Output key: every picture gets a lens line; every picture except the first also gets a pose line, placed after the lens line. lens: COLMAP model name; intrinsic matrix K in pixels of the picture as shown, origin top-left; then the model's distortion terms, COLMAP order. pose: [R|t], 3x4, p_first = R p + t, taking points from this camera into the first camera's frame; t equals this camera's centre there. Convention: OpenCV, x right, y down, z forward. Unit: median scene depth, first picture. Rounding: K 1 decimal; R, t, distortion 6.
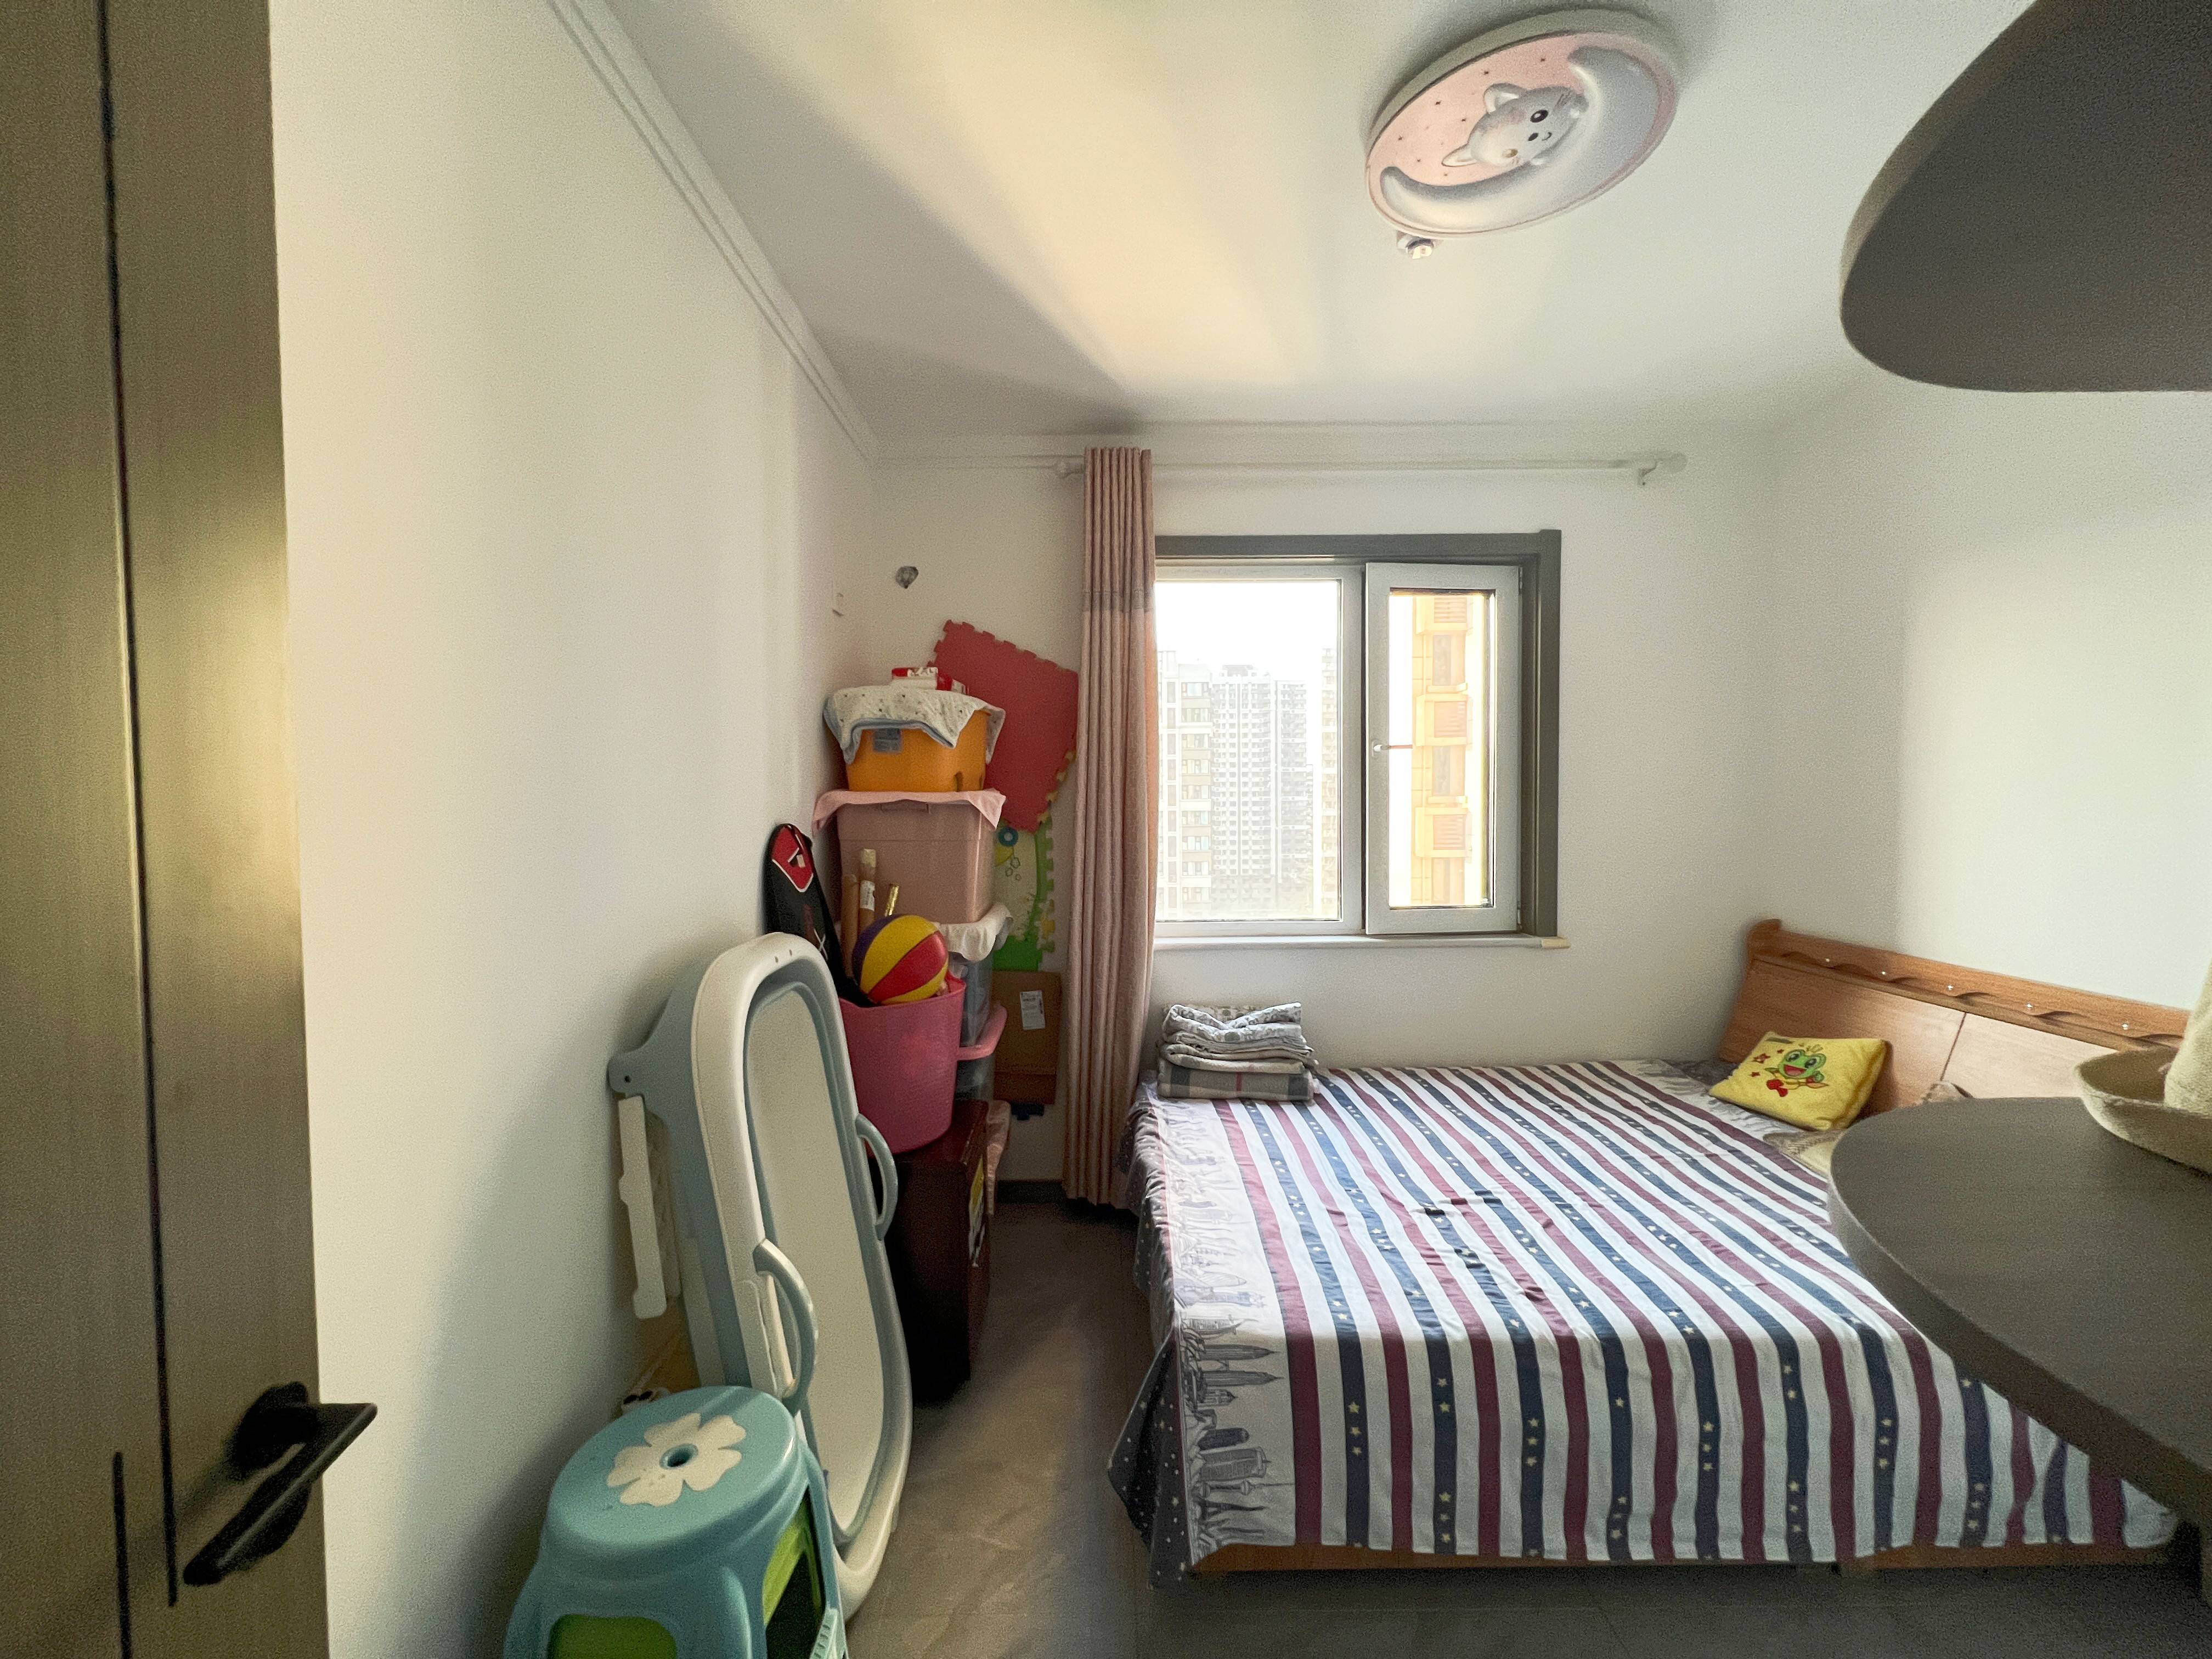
lens RADIAL K [[879.4, 0, 1097.7], [0, 879.4, 819.7], [0, 0, 1]] dist [-0.003165, 0.001201]
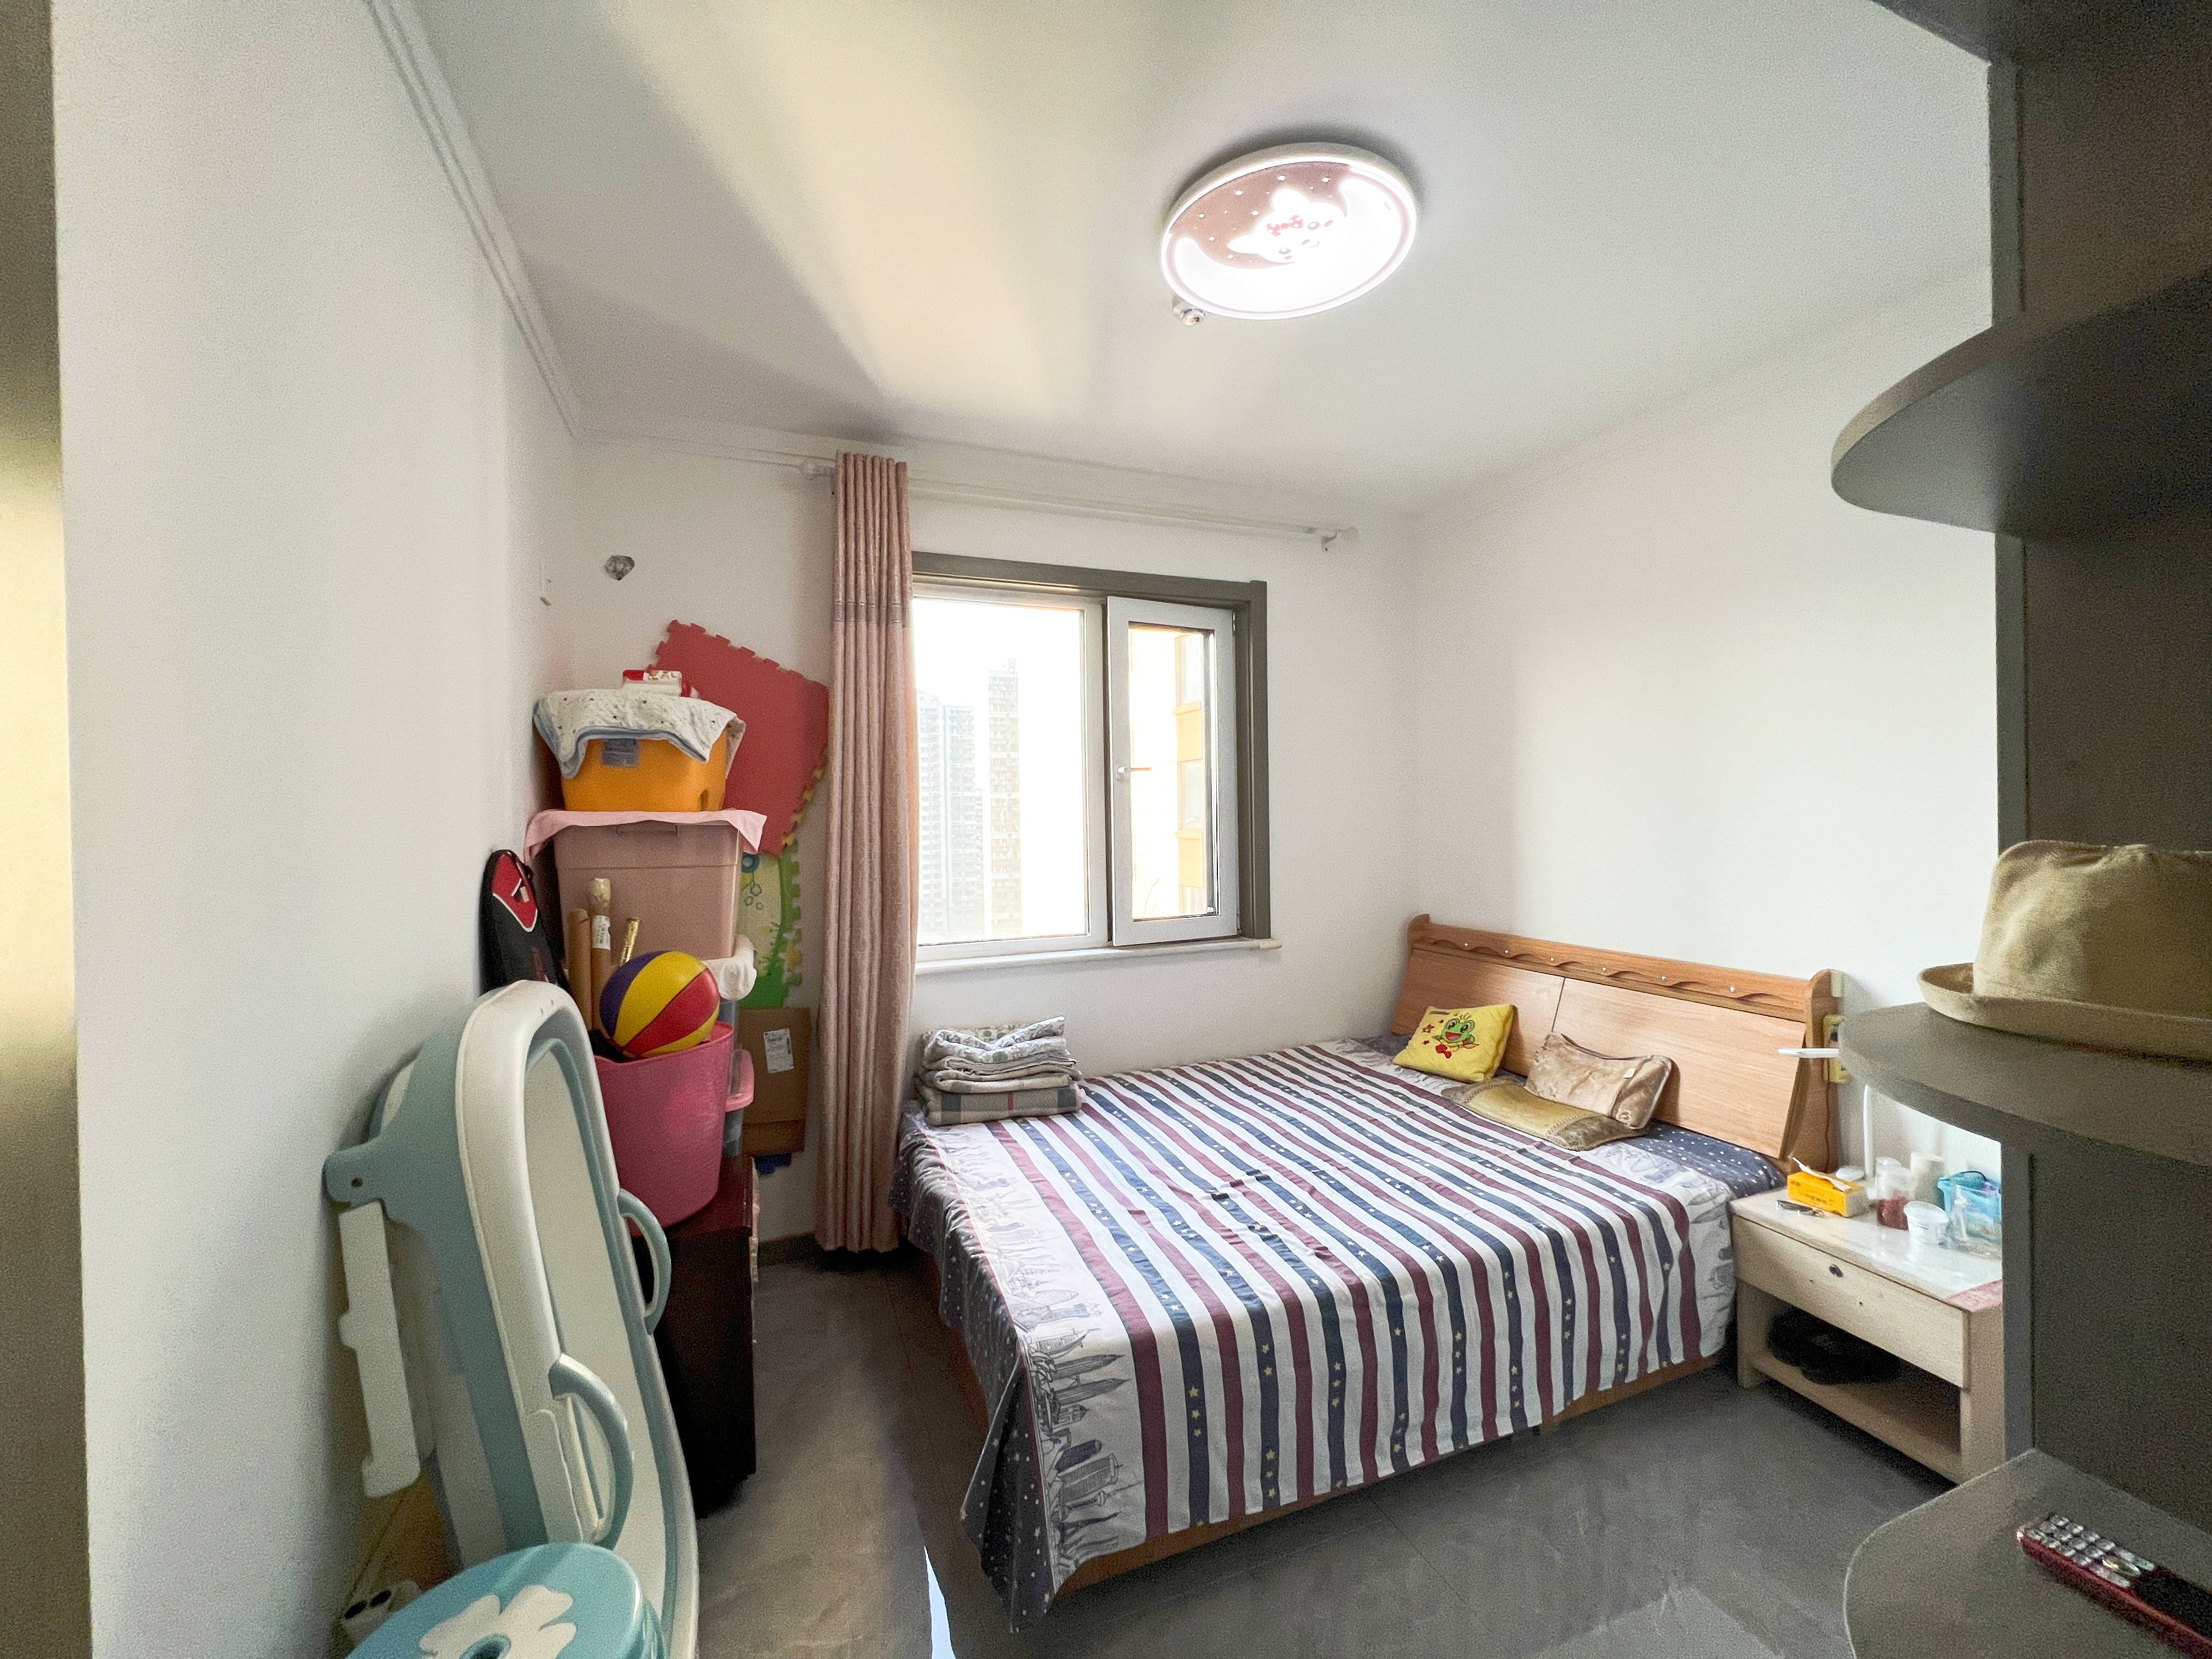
lens RADIAL K [[879.4, 0, 1094.1], [0, 879.4, 821.1], [0, 0, 1]] dist [-0.003165, 0.001201]
pose [[0.932190, -0.006965, 0.361903, -0.123764], [0.016440, 0.999598, -0.023108, 0.005307], [-0.361596, 0.027491, 0.931929, 0.027652]]
